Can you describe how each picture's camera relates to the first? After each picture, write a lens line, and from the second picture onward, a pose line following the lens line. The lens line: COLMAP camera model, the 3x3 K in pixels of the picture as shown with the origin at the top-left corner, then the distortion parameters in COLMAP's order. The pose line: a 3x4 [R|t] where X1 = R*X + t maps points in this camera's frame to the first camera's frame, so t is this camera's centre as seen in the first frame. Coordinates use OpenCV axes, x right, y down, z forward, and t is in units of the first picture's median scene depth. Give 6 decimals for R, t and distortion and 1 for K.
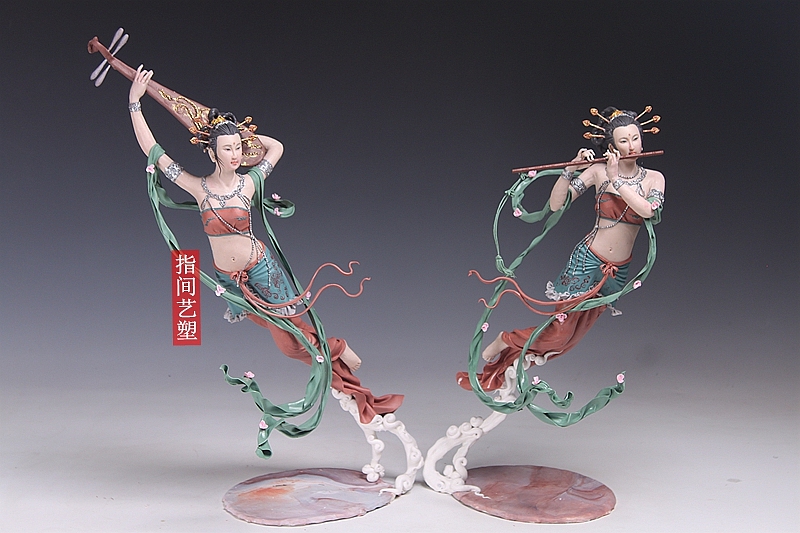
lens RADIAL K [[1883.1, 0, 399.5], [0, 1883.1, 267.0], [0, 0, 1]] dist [0.078008, 0.000000]
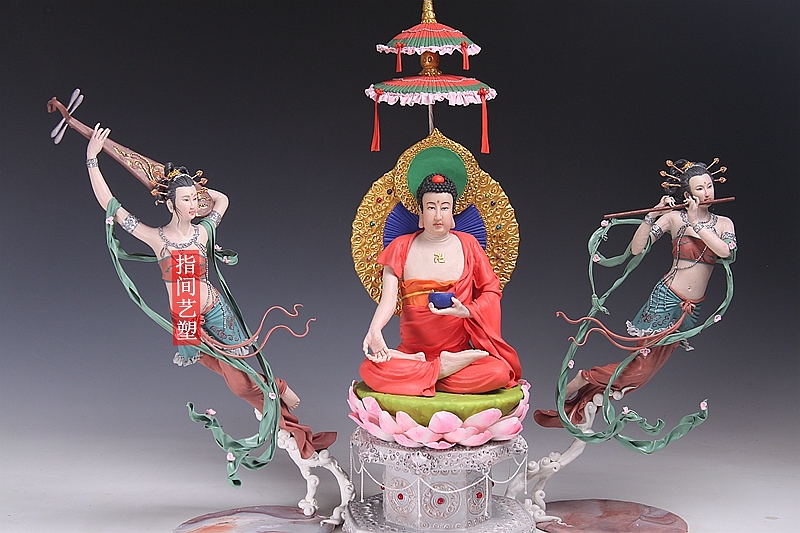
lens RADIAL K [[1883.1, 0, 402.2], [0, 1883.1, 264.1], [0, 0, 1]] dist [0.078008, 0.000000]
pose [[0.991162, -0.017005, 0.131563, -0.194834], [0.026659, 0.997051, -0.071964, 0.050643], [-0.129952, 0.074836, 0.988692, -0.060931]]
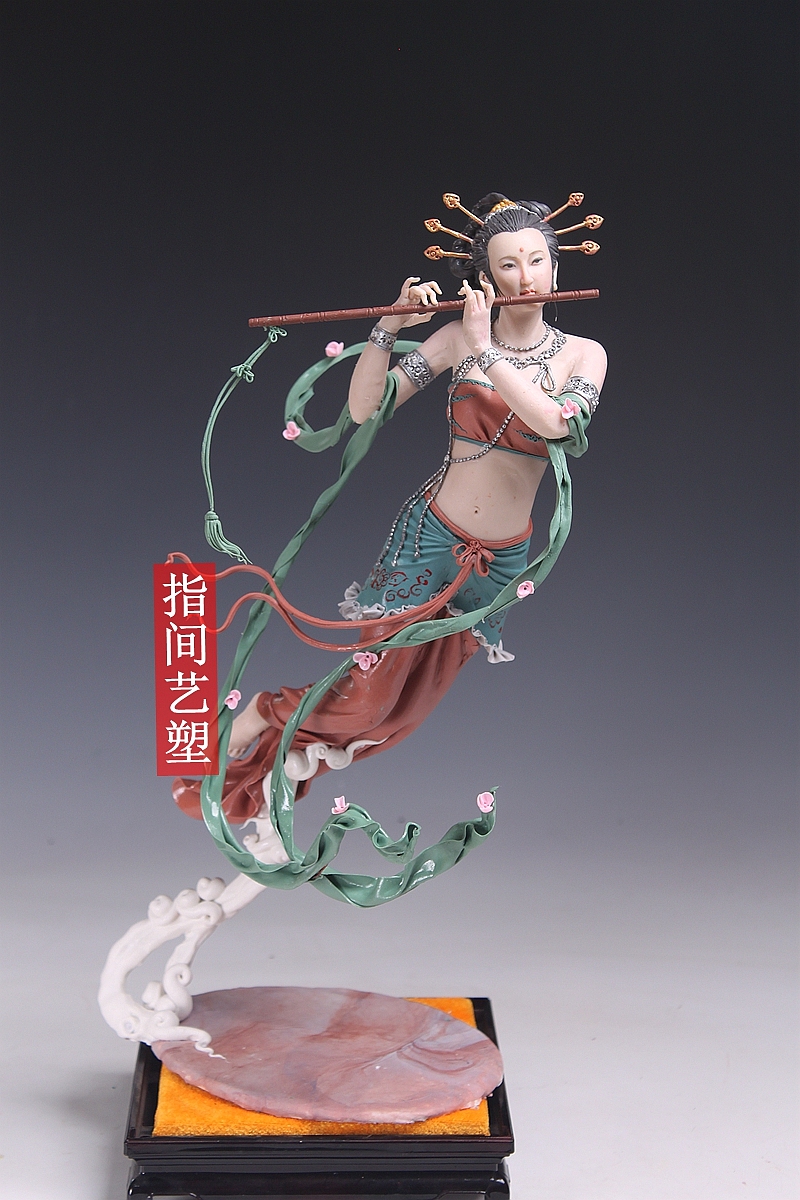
lens RADIAL K [[2824.6, 0, 405.2], [0, 2824.6, 596.4], [0, 0, 1]] dist [0.078008, 0.000000]
pose [[0.997105, 0.035339, -0.067328, 0.139372], [-0.037018, 0.999030, -0.023858, 0.027078], [0.066419, 0.026281, 0.997446, 0.333324]]
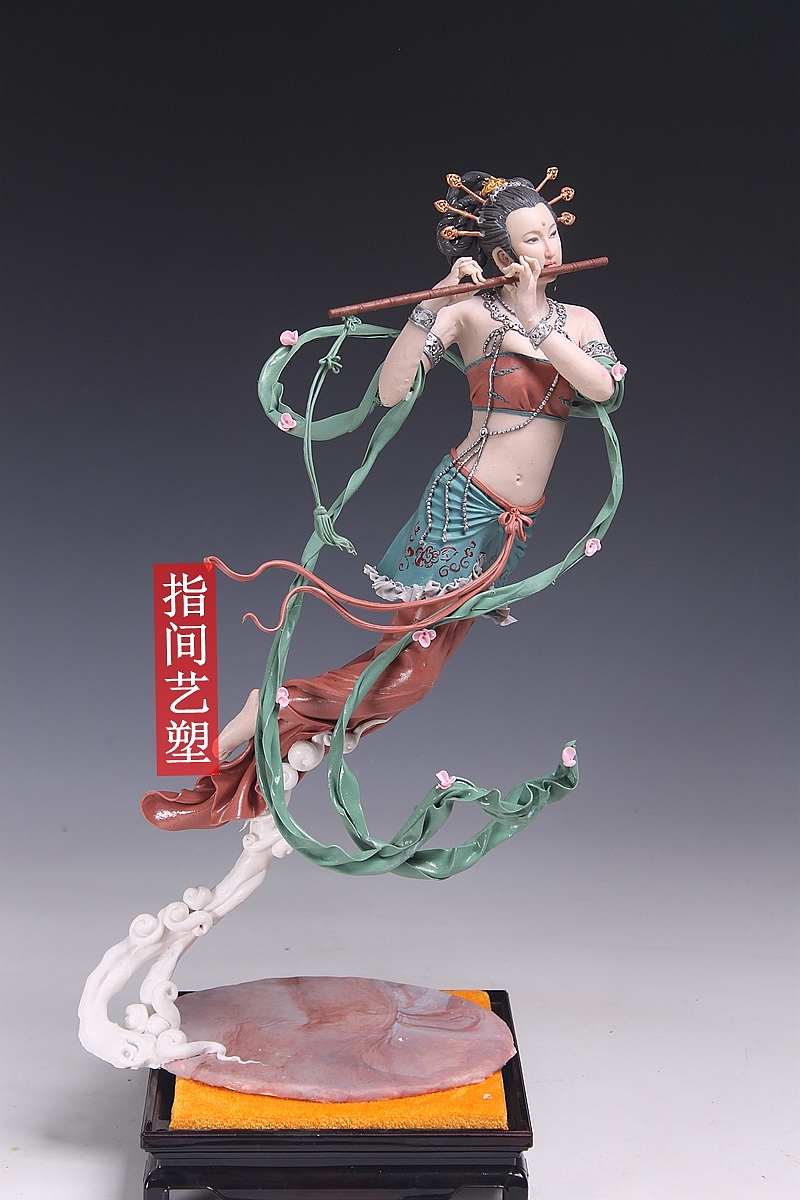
lens RADIAL K [[2824.6, 0, 396.7], [0, 2824.6, 600.5], [0, 0, 1]] dist [0.078008, 0.000000]
pose [[0.903585, -0.089982, 0.418851, -0.203151], [0.098703, 0.995117, 0.000849, 0.016558], [-0.416882, 0.040575, 0.908054, 0.385367]]
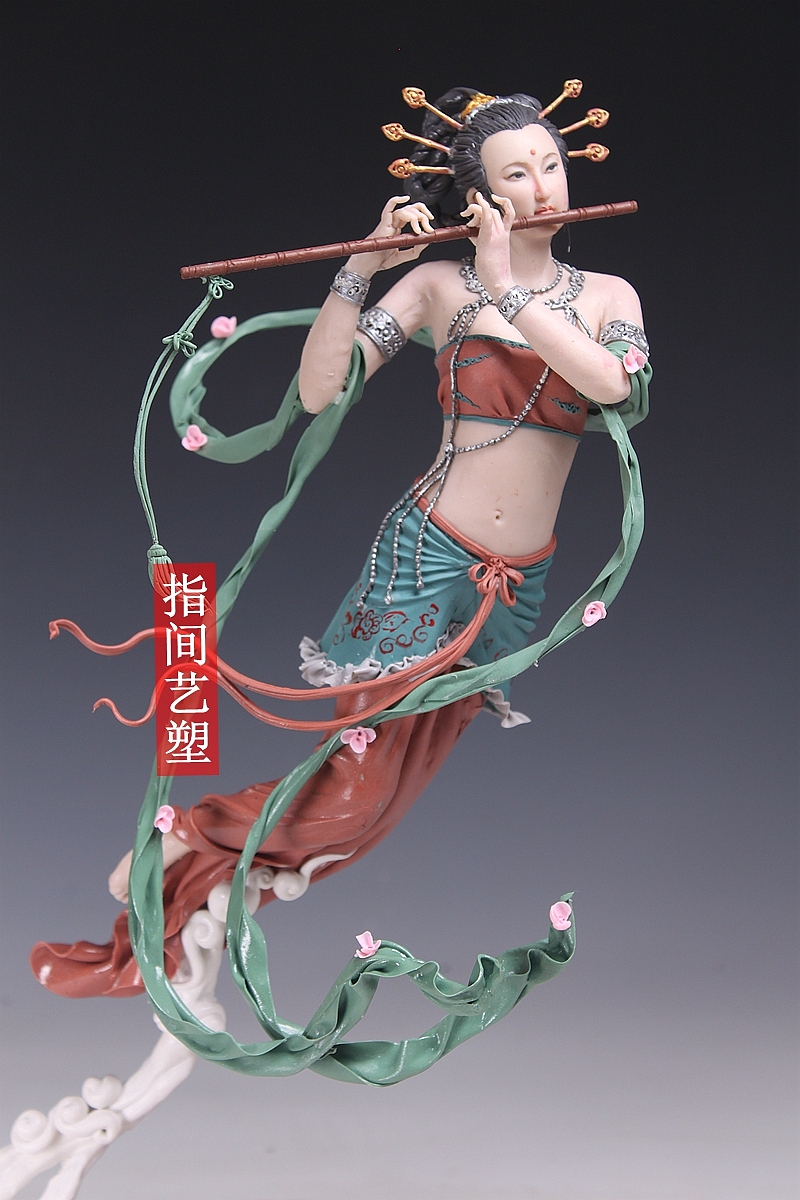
lens RADIAL K [[2824.6, 0, 397.1], [0, 2824.6, 600.6], [0, 0, 1]] dist [0.078008, 0.000000]
pose [[0.979966, -0.060665, 0.189703, 0.002866], [0.074981, 0.994780, -0.069217, 0.036839], [-0.184514, 0.082055, 0.979399, 0.526910]]
